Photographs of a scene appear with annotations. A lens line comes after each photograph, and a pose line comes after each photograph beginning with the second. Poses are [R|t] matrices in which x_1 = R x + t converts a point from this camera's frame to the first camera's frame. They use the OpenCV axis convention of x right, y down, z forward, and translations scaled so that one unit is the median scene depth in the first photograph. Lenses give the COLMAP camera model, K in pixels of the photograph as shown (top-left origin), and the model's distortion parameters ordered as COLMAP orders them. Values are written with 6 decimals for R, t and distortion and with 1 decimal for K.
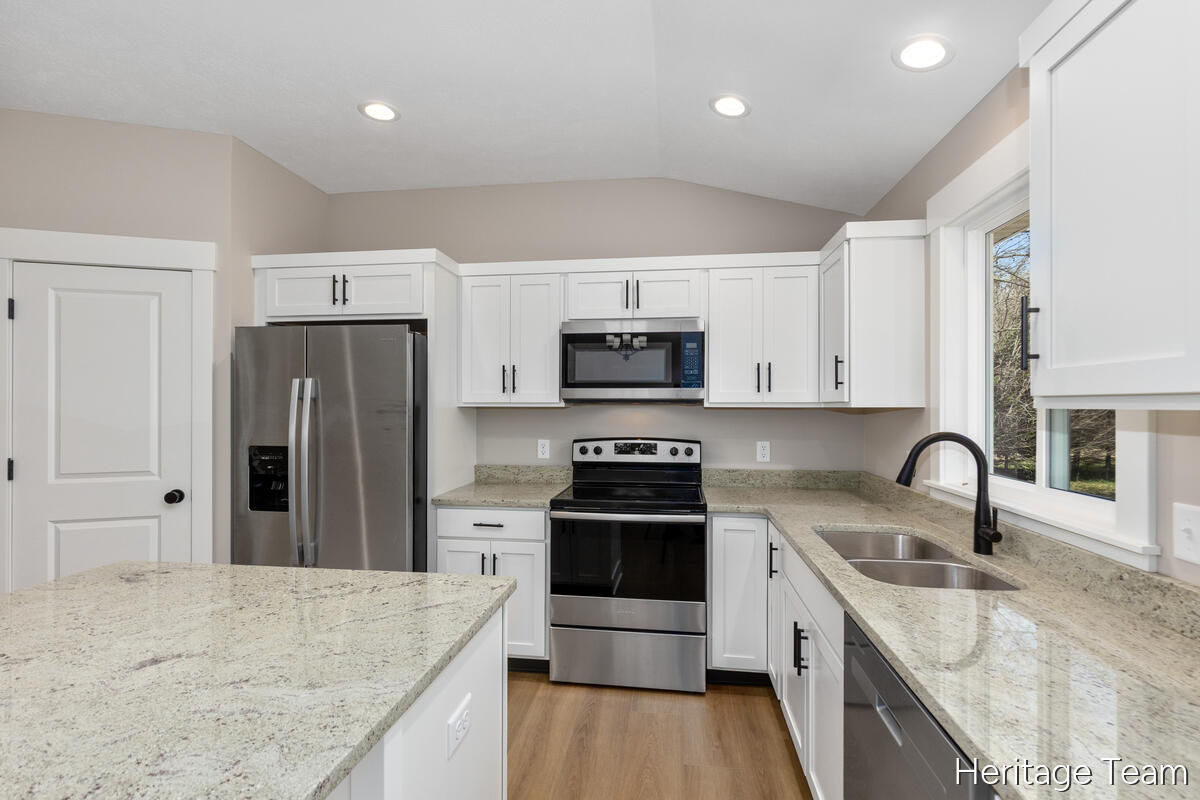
lens RADIAL K [[546.3, 0, 604.6], [0, 546.3, 405.3], [0, 0, 1]] dist [0.003363, 0.001401]
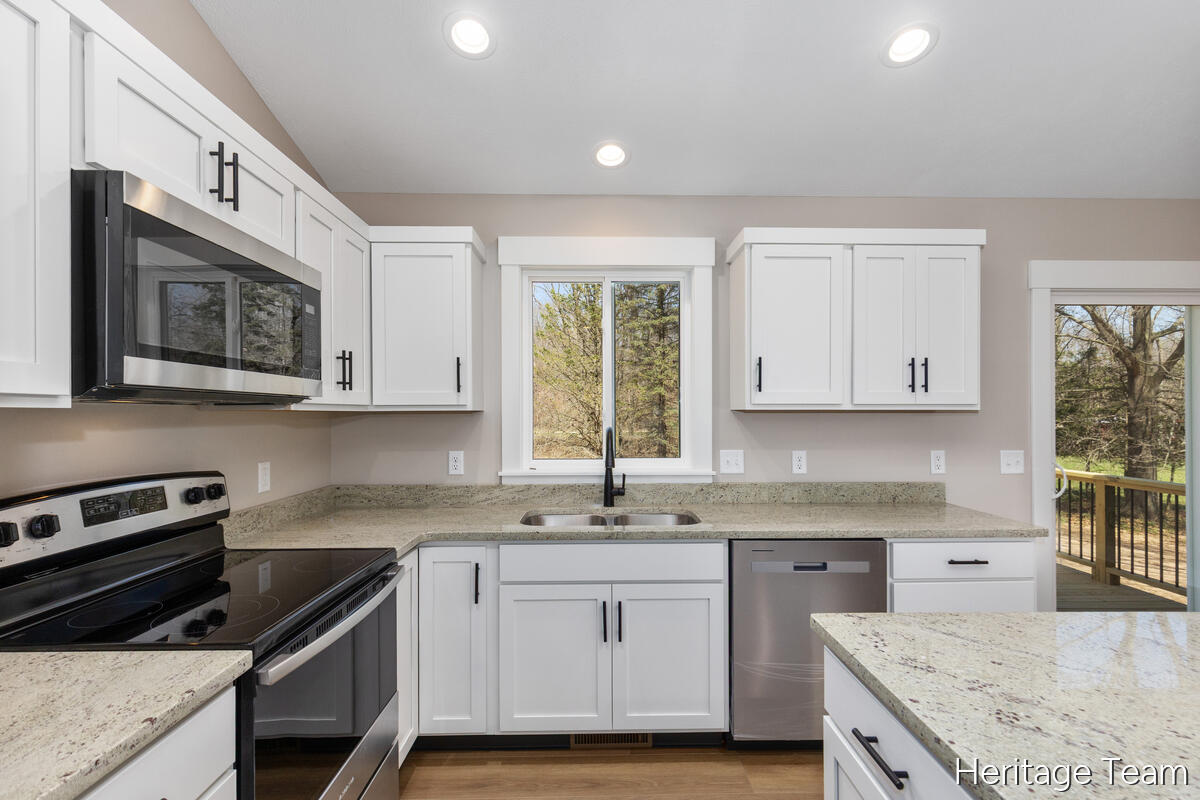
lens RADIAL K [[546.3, 0, 604.7], [0, 546.3, 413.5], [0, 0, 1]] dist [0.003363, 0.001401]
pose [[-0.151741, -0.001788, 0.988419, -0.485401], [0.001144, 0.999997, 0.001985, 0.005997], [-0.988420, 0.001431, -0.151739, 0.749959]]
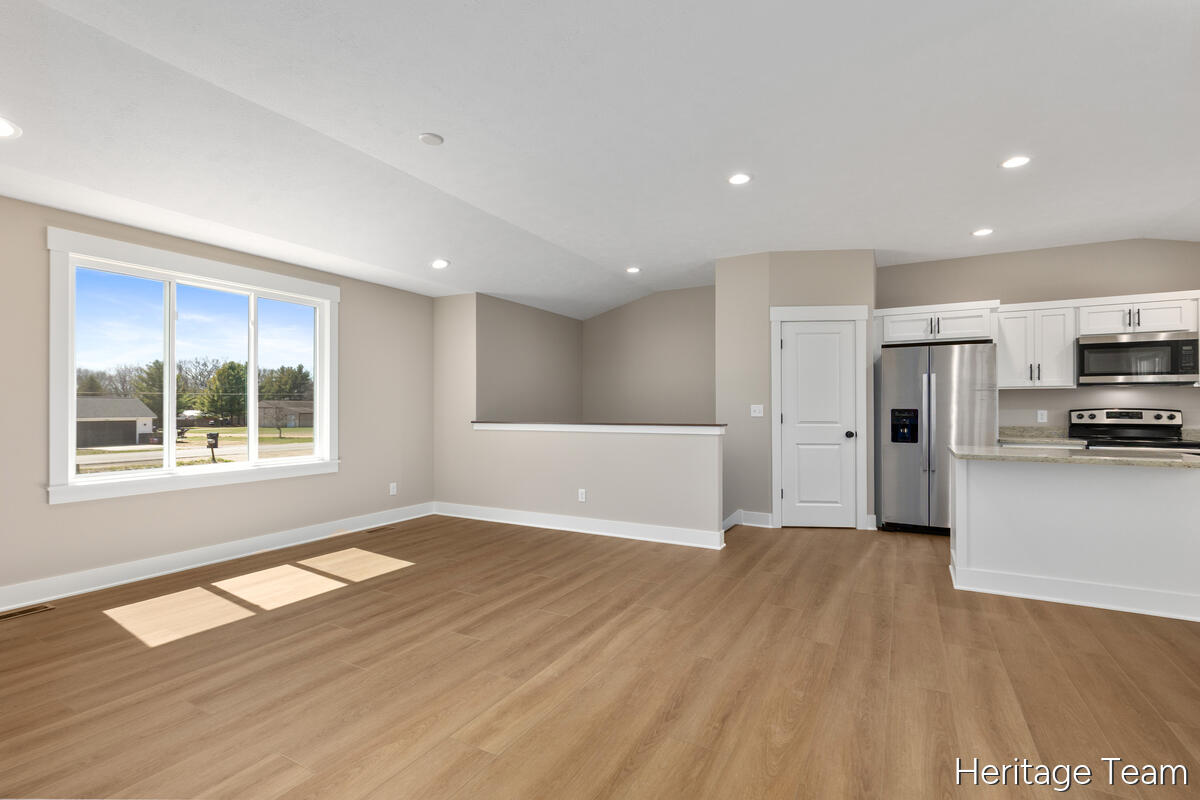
lens RADIAL K [[546.3, 0, 607.4], [0, 546.3, 403.7], [0, 0, 1]] dist [0.003363, 0.001401]
pose [[0.932848, -0.002864, -0.360260, -0.828721], [0.000324, 0.999975, -0.007111, 0.062927], [0.360271, 0.006517, 0.932825, -1.089075]]
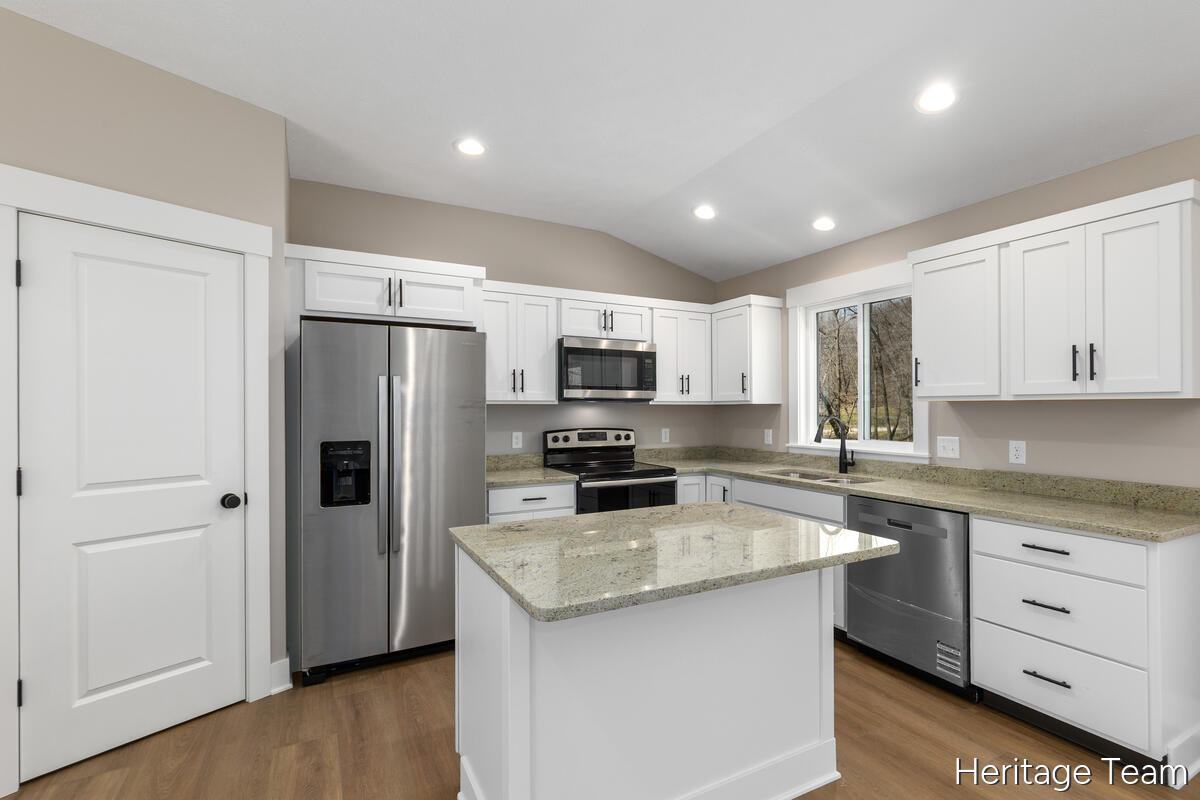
lens RADIAL K [[546.3, 0, 602.6], [0, 546.3, 410.2], [0, 0, 1]] dist [0.003363, 0.001401]
pose [[0.812836, -0.004568, 0.582474, -0.754835], [0.003301, 0.999989, 0.003237, 0.013371], [-0.582483, -0.000708, 0.812843, -0.089635]]
